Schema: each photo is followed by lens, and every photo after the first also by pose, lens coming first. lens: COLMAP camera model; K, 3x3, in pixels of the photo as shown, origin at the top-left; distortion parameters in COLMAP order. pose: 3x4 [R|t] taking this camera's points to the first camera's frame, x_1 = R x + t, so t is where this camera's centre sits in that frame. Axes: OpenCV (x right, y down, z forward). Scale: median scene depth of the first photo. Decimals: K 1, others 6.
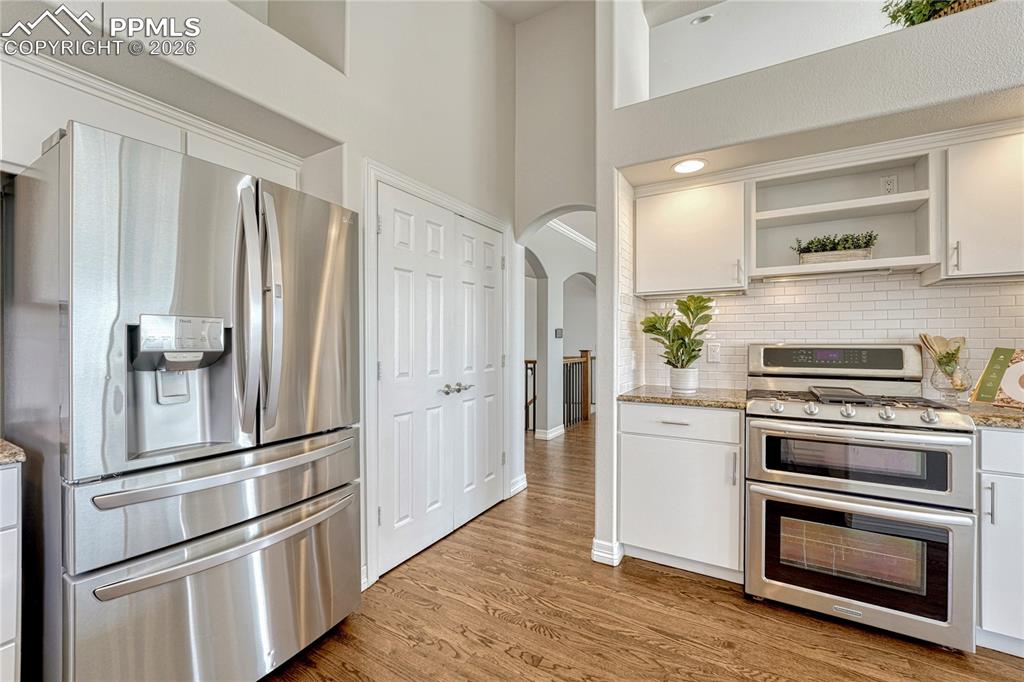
lens RADIAL K [[416.8, 0, 509.9], [0, 416.8, 342.2], [0, 0, 1]] dist [-0.012809, 0.002303]
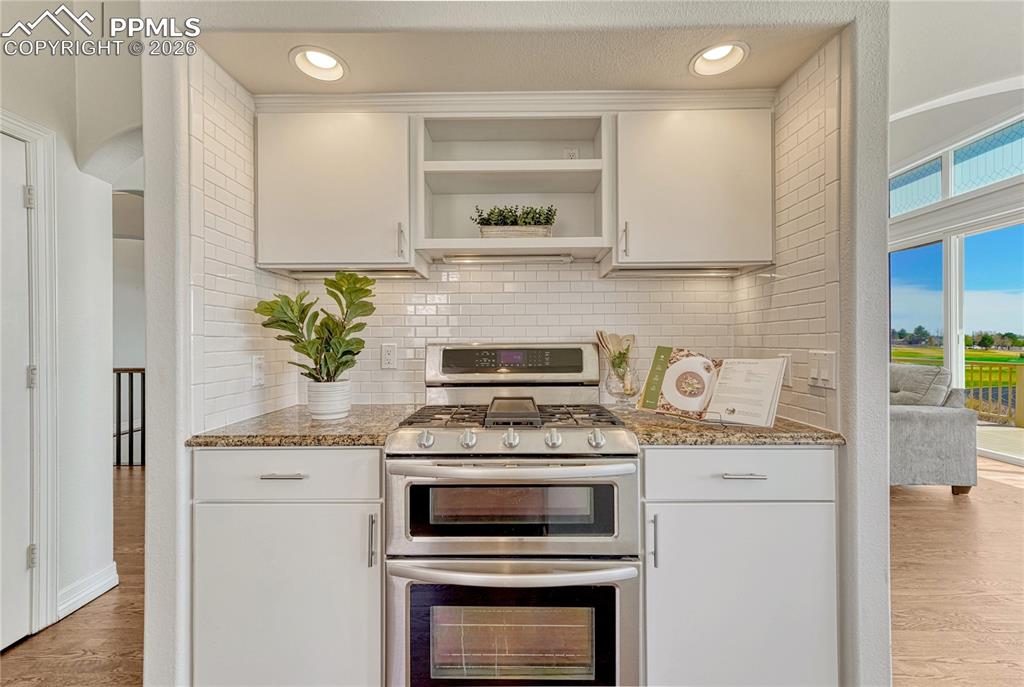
lens RADIAL K [[416.8, 0, 514.7], [0, 416.8, 342.9], [0, 0, 1]] dist [-0.012809, 0.002303]
pose [[0.861796, -0.004299, 0.507237, 0.405967], [0.005521, 0.999984, -0.000905, 0.004872], [-0.507226, 0.003580, 0.861806, 0.337686]]
